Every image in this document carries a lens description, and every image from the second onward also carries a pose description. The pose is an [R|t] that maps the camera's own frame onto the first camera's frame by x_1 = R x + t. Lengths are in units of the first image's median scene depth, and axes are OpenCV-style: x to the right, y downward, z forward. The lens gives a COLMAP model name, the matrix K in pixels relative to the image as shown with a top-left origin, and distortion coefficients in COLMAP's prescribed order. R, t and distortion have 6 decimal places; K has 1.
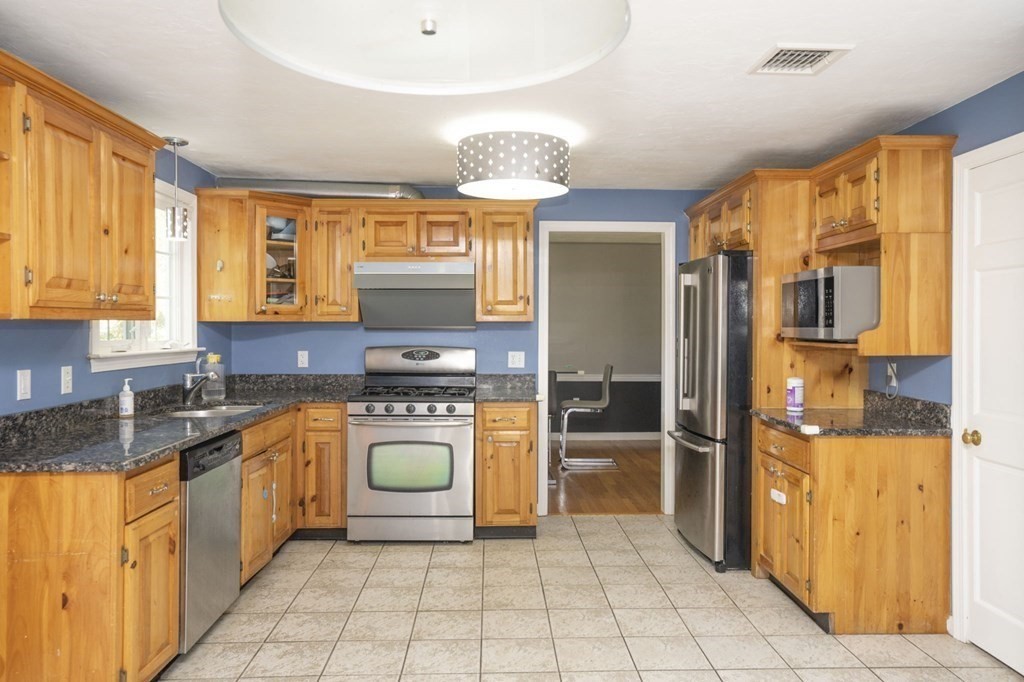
lens RADIAL K [[720.9, 0, 518.0], [0, 720.9, 334.7], [0, 0, 1]] dist [0.002719, 0.025363]
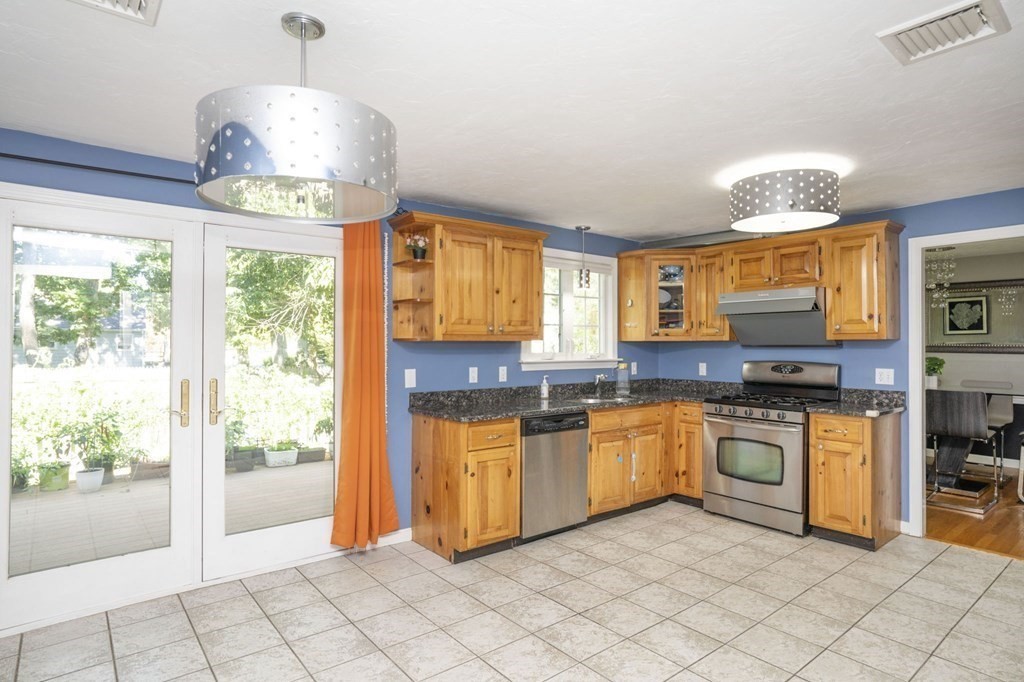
lens RADIAL K [[560.7, 0, 512.0], [0, 560.7, 341.0], [0, 0, 1]] dist [-0.064556, 0.041918]
pose [[0.597301, -0.006305, -0.801993, 0.361371], [-0.008227, 0.999868, -0.013988, -0.000675], [0.801975, 0.014953, 0.597170, 0.127161]]
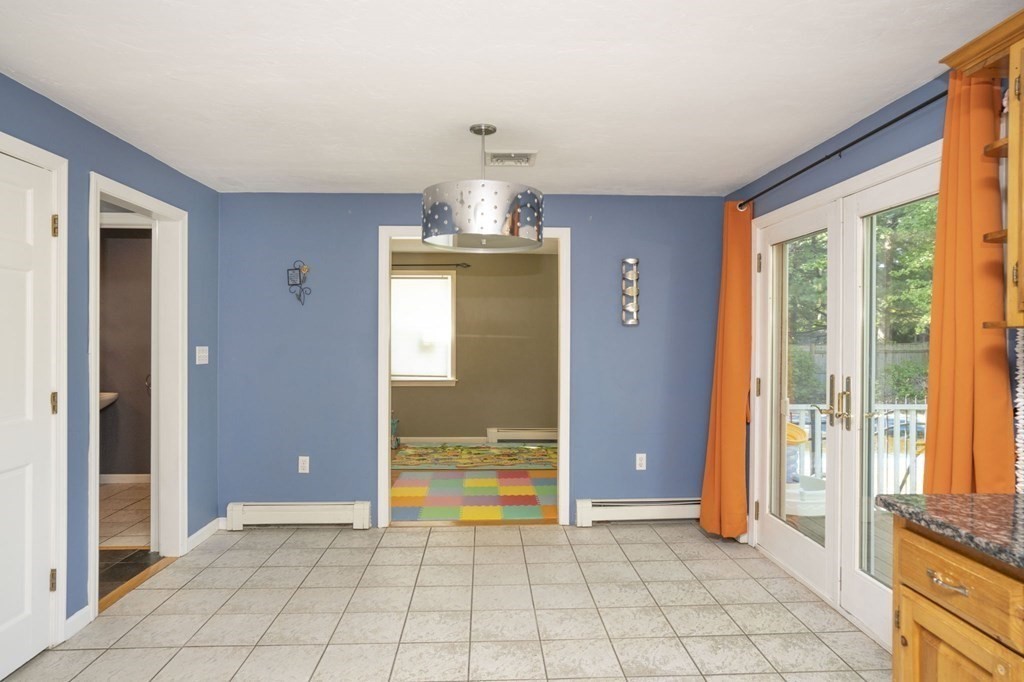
lens RADIAL K [[619.8, 0, 512.8], [0, 619.8, 338.4], [0, 0, 1]] dist [-0.039220, 0.032937]
pose [[-0.999962, -0.005368, -0.006919, -0.057019], [-0.005472, 0.999873, 0.014997, -0.007980], [0.006837, 0.015034, -0.999864, 0.899425]]
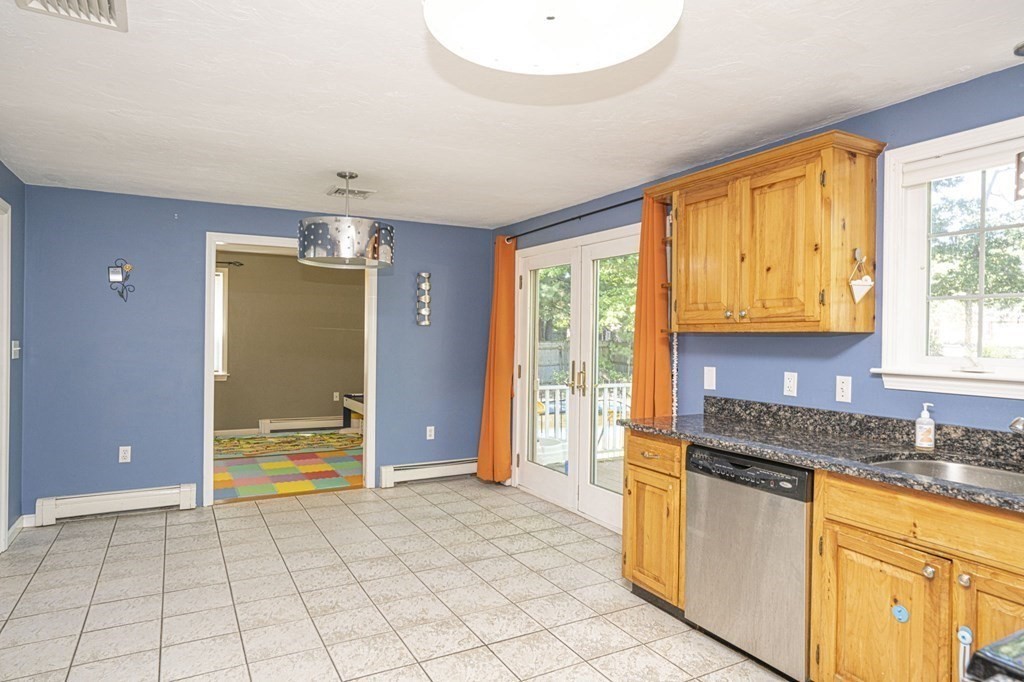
lens RADIAL K [[619.8, 0, 512.8], [0, 619.8, 338.4], [0, 0, 1]] dist [-0.039220, 0.032937]
pose [[-0.893366, -0.011149, -0.449191, 0.151098], [-0.019693, 0.999703, 0.014353, -0.010670], [0.448897, 0.021668, -0.893321, 1.115132]]
